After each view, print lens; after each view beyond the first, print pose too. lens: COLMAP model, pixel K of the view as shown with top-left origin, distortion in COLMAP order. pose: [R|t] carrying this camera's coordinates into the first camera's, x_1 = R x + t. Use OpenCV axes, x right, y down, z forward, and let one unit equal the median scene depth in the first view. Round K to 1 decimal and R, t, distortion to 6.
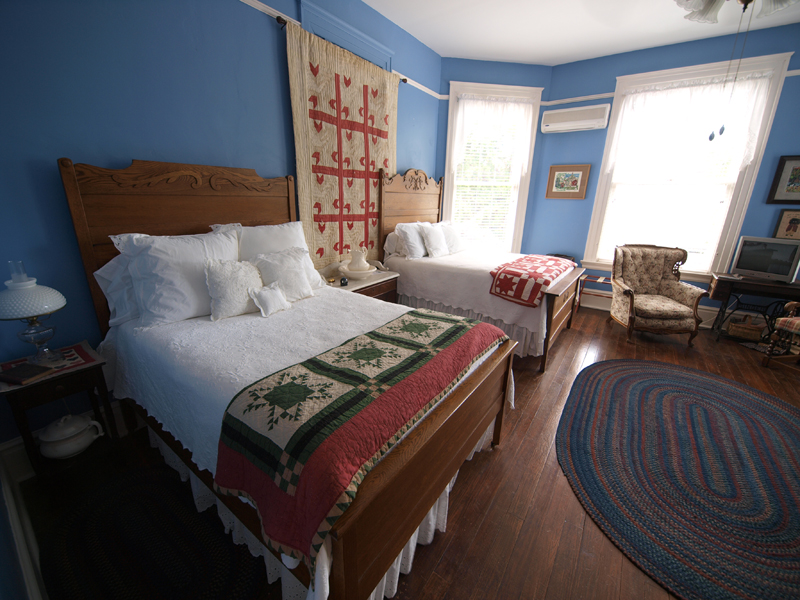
lens RADIAL K [[326.2, 0, 391.6], [0, 326.2, 298.0], [0, 0, 1]] dist [-0.006163, -0.002285]
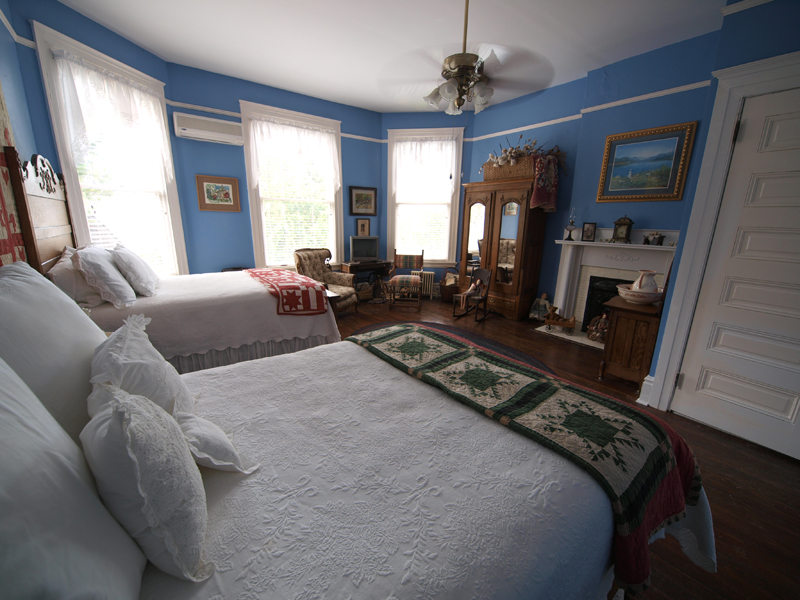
lens RADIAL K [[326.2, 0, 391.9], [0, 326.2, 299.1], [0, 0, 1]] dist [-0.006163, -0.002285]
pose [[0.295905, -0.235732, 0.925673, -0.388912], [0.268315, 0.950567, 0.156301, -0.101401], [-0.916759, 0.202122, 0.344528, 0.360273]]
